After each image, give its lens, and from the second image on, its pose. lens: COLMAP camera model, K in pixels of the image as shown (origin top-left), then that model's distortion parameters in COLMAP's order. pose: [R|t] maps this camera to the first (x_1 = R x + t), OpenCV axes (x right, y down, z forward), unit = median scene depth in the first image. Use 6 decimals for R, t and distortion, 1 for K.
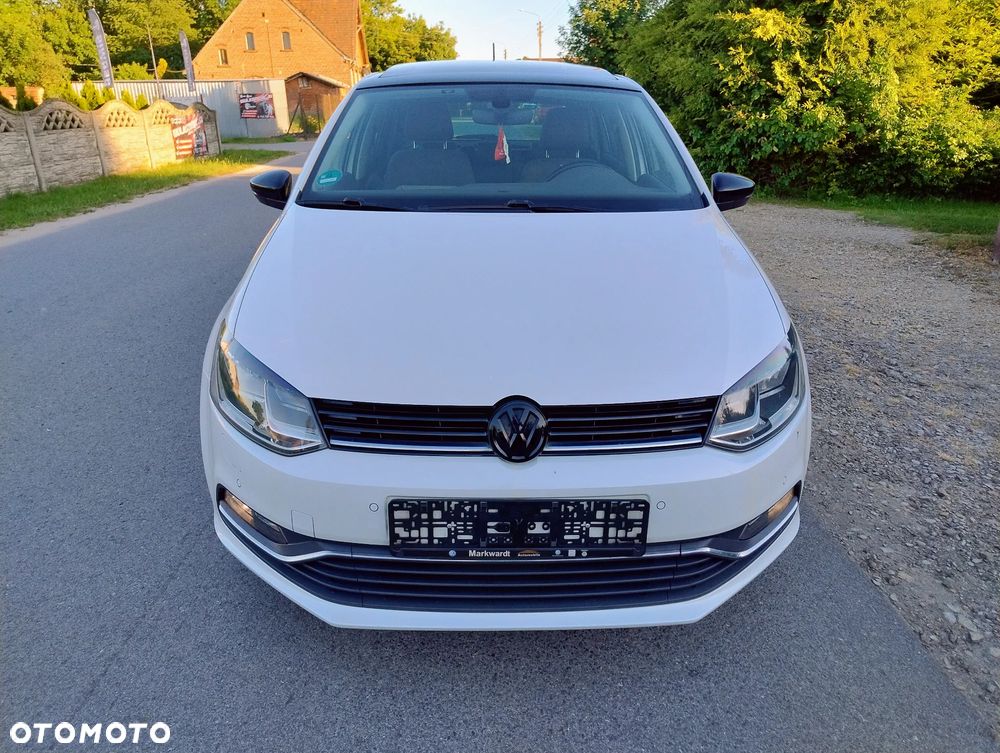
lens RADIAL K [[688.9, 0, 503.6], [0, 688.9, 369.2], [0, 0, 1]] dist [0.021830, -0.021909]
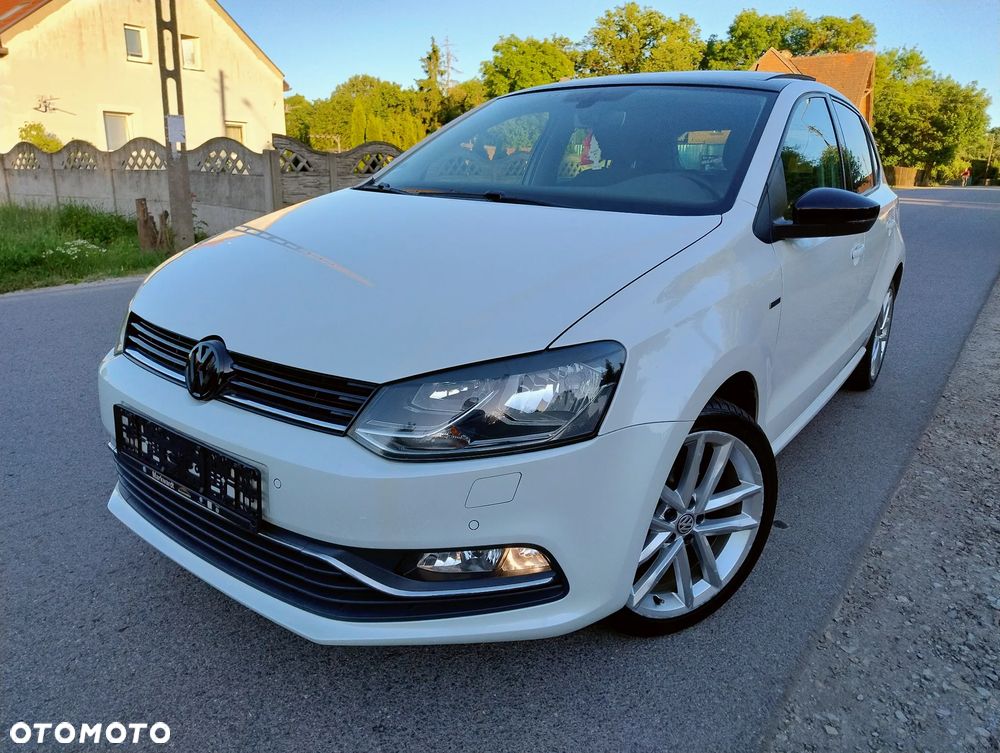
lens RADIAL K [[700.2, 0, 502.7], [0, 700.2, 374.7], [0, 0, 1]] dist [-0.000793, -0.002448]
pose [[0.792000, 0.201492, -0.576314, 0.892266], [-0.247228, 0.968957, -0.000983, -0.008475], [0.558225, 0.143260, 0.817228, 0.381374]]
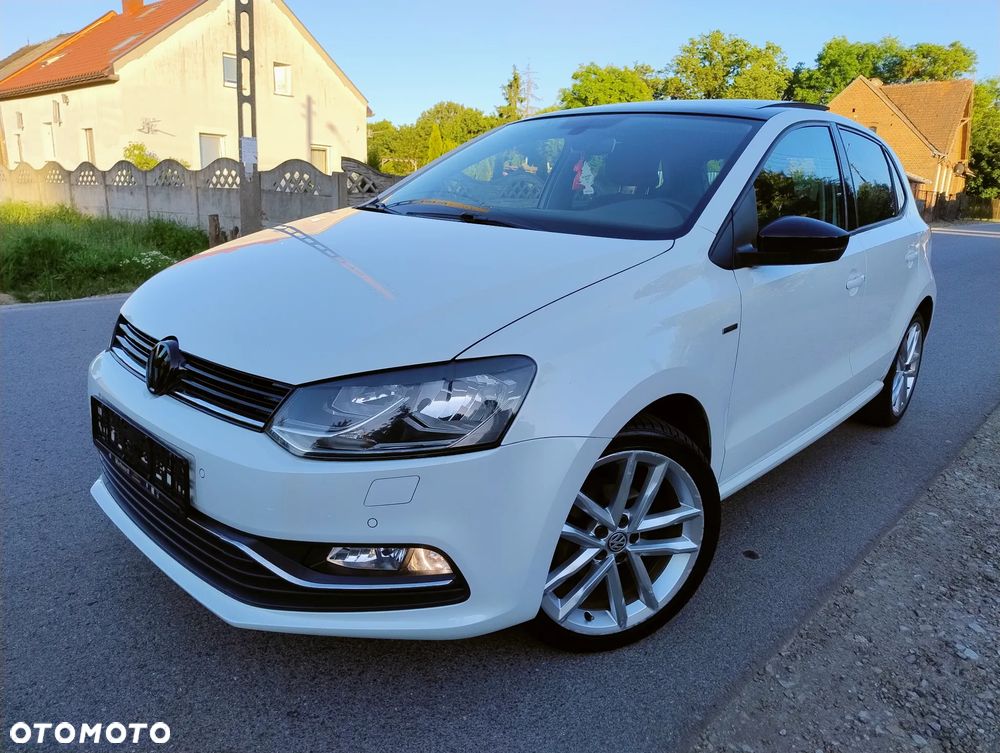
lens RADIAL K [[693.7, 0, 500.0], [0, 693.7, 376.5], [0, 0, 1]] dist [0.019028, -0.022809]
pose [[0.717996, 0.219568, -0.660508, 1.070600], [-0.293046, 0.956098, -0.000724, -0.049407], [0.631352, 0.194079, 0.750818, 0.476952]]
